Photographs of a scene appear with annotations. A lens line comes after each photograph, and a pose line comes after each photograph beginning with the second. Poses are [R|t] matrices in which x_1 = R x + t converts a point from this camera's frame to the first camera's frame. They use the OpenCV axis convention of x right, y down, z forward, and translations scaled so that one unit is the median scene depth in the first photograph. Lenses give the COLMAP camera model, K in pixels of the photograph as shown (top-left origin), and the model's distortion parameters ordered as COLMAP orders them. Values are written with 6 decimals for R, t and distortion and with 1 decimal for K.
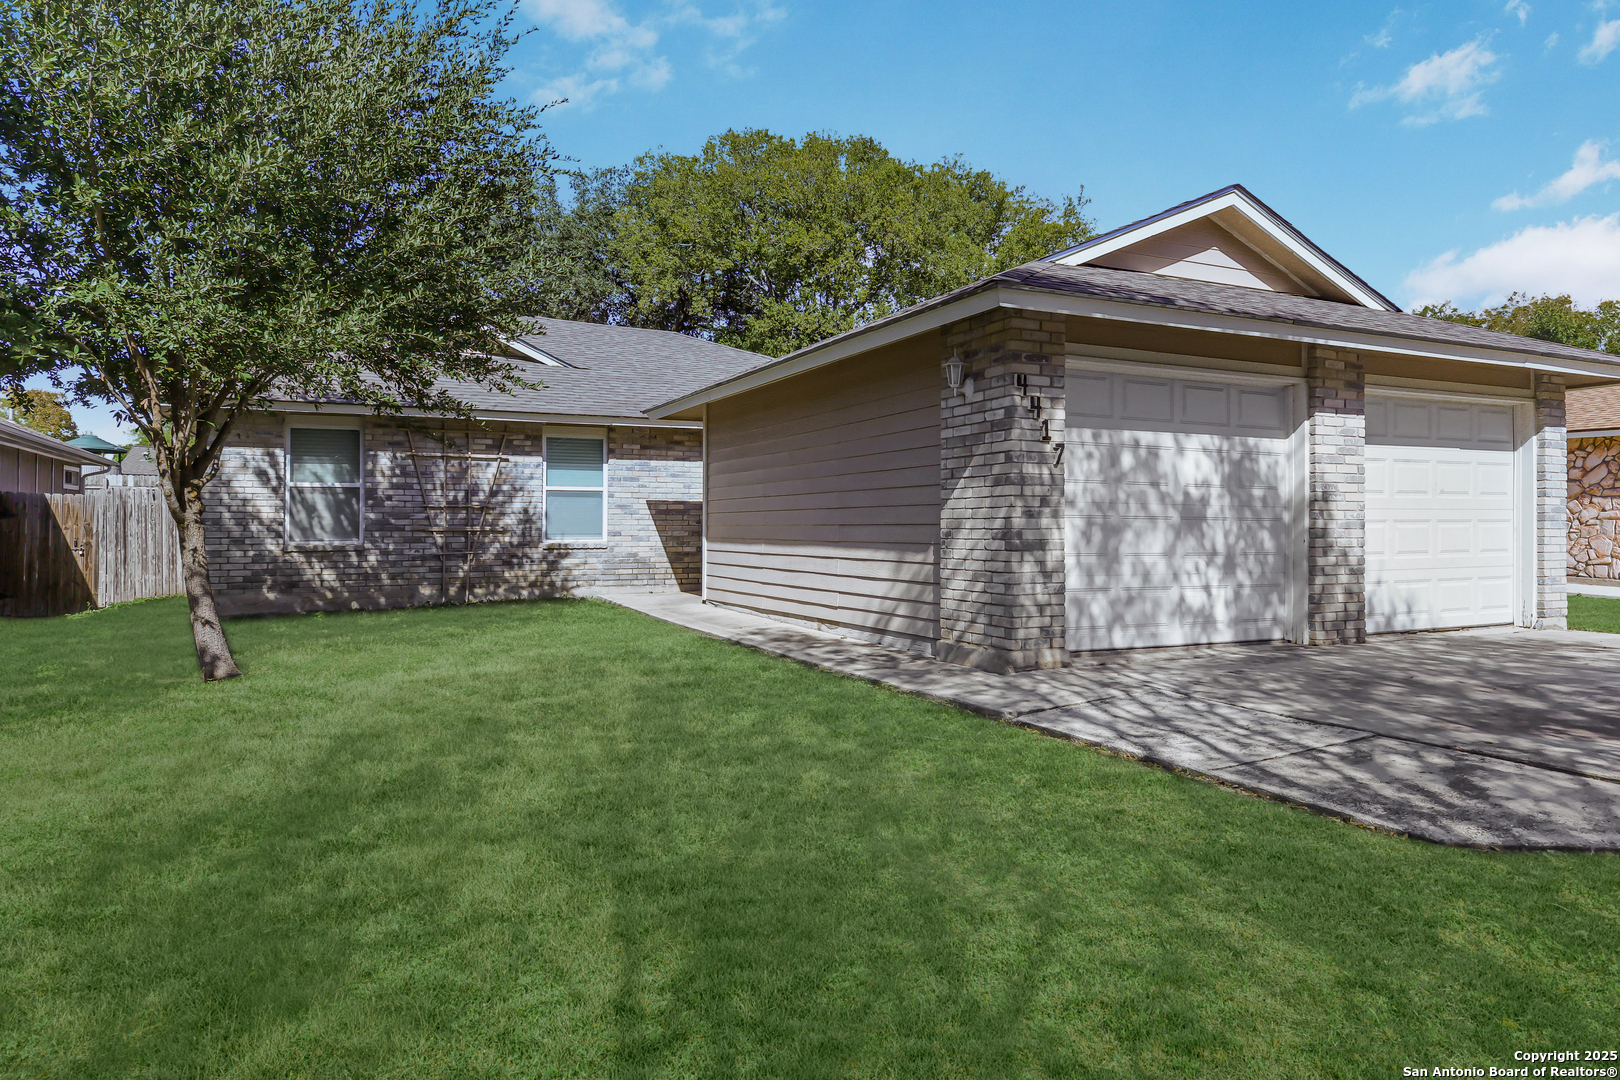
lens RADIAL K [[1010.4, 0, 808.5], [0, 1010.4, 532.9], [0, 0, 1]] dist [-0.007323, 0.002528]
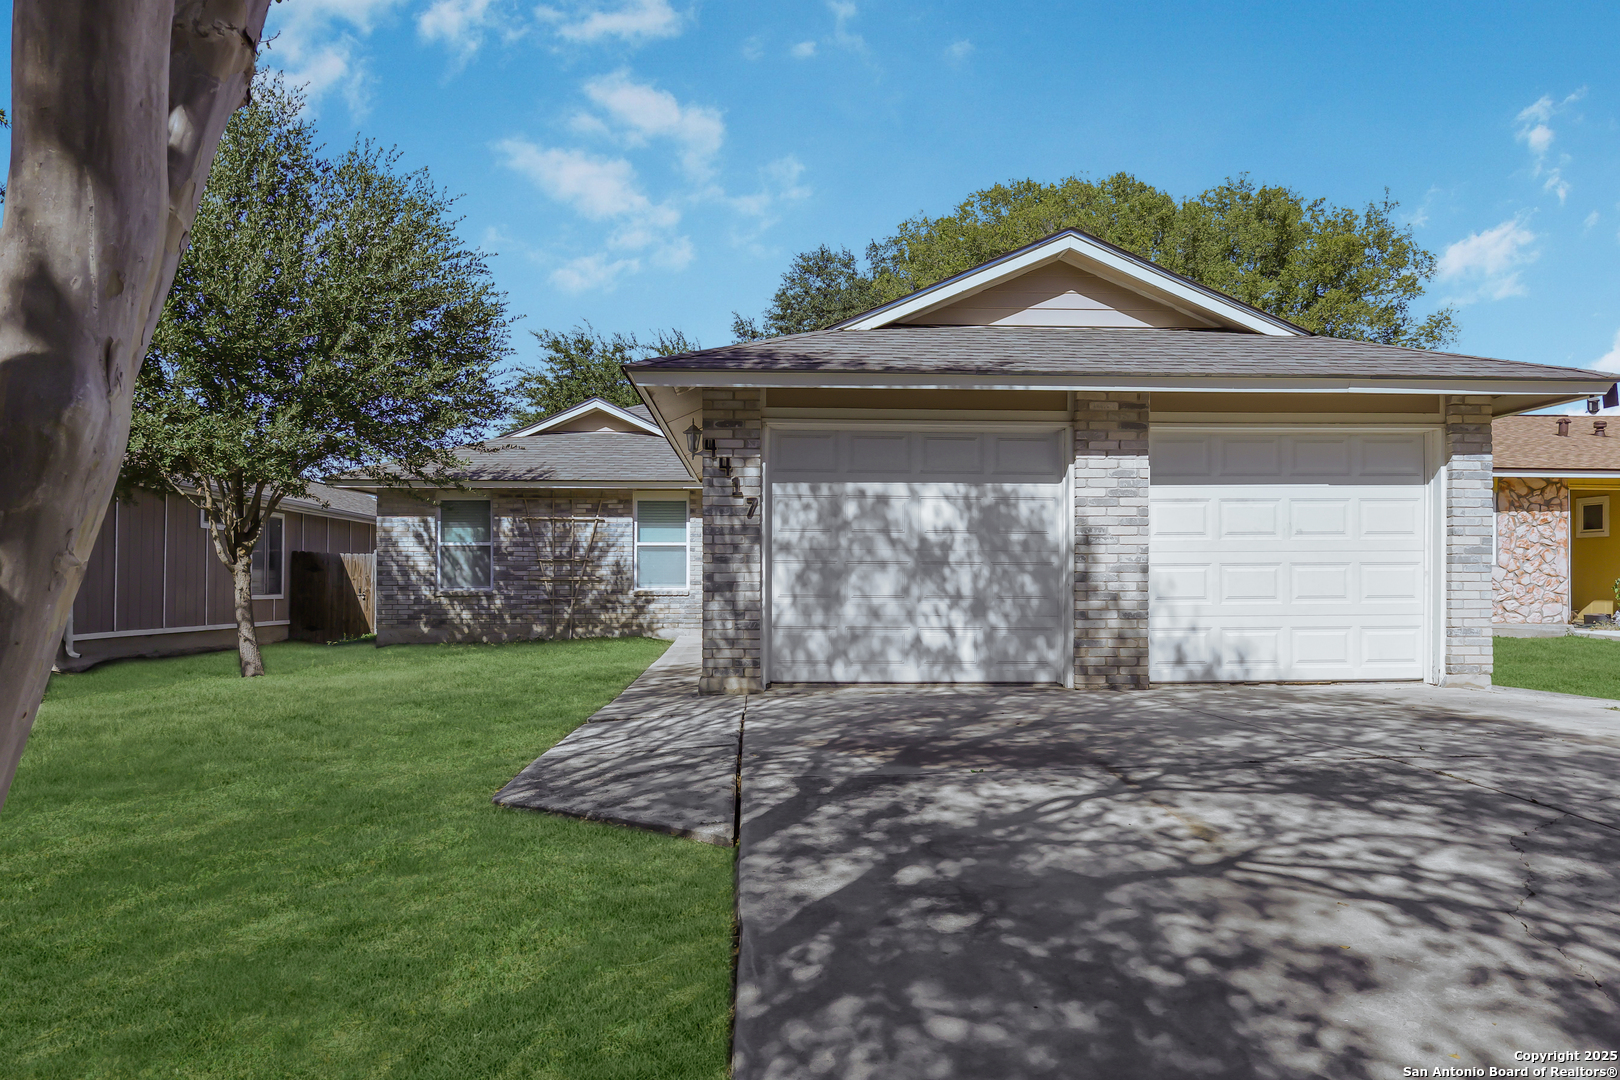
lens RADIAL K [[1010.4, 0, 795.8], [0, 1010.4, 594.9], [0, 0, 1]] dist [-0.007323, 0.002528]
pose [[0.922461, 0.003518, -0.386075, 0.545240], [-0.000761, 0.999973, 0.007294, 0.009561], [0.386091, -0.006434, 0.922438, -0.024212]]
